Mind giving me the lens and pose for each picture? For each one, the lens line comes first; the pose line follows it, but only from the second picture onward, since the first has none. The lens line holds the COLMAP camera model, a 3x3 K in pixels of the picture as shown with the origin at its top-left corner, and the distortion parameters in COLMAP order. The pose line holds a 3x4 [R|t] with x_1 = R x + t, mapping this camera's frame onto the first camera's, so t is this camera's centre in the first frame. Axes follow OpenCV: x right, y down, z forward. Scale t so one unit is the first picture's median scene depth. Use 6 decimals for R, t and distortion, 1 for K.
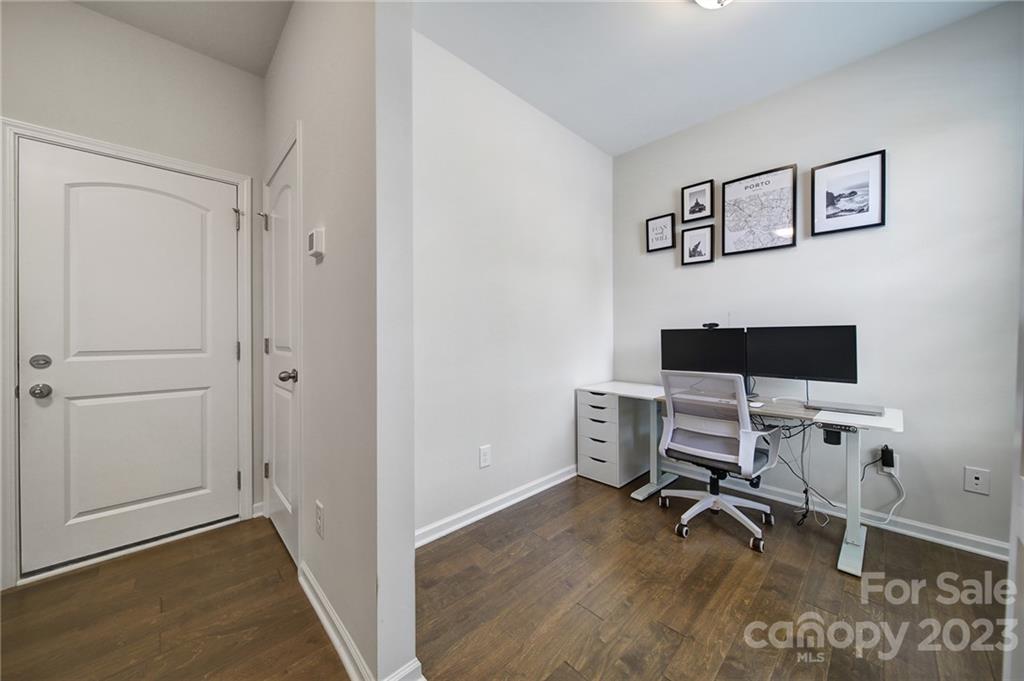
lens RADIAL K [[360.0, 0, 513.7], [0, 360.0, 336.4], [0, 0, 1]] dist [-0.001304, -0.000352]
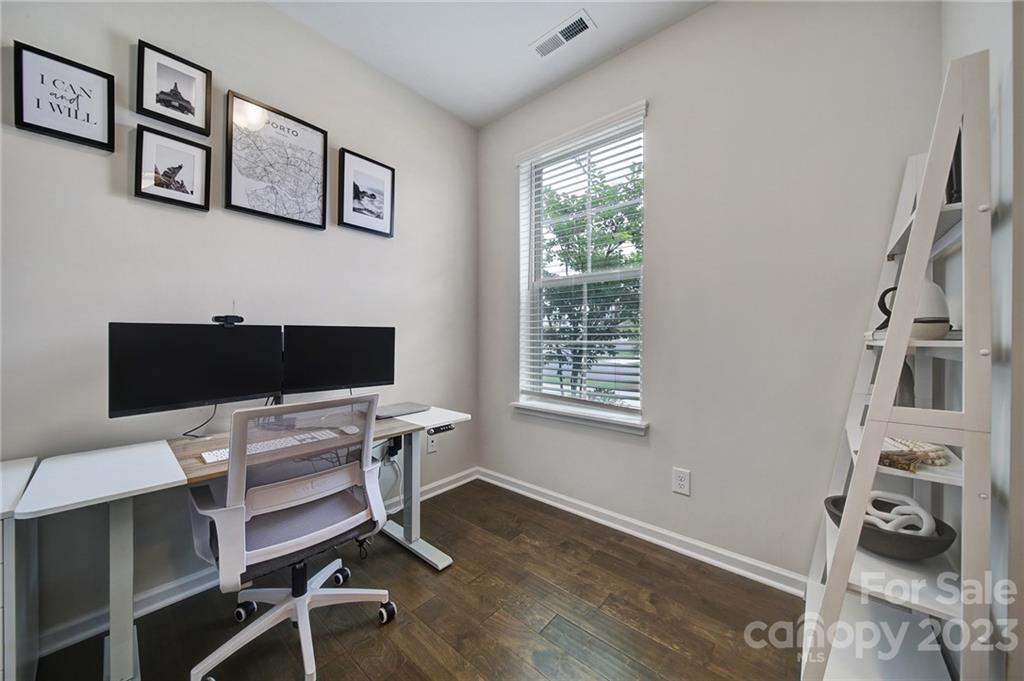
lens RADIAL K [[360.0, 0, 513.7], [0, 360.0, 336.4], [0, 0, 1]] dist [-0.001304, -0.000352]
pose [[-0.081369, 0.003081, 0.996679, -0.083641], [-0.004507, 0.999984, -0.003459, -0.002820], [-0.996674, -0.004773, -0.081354, 0.632725]]
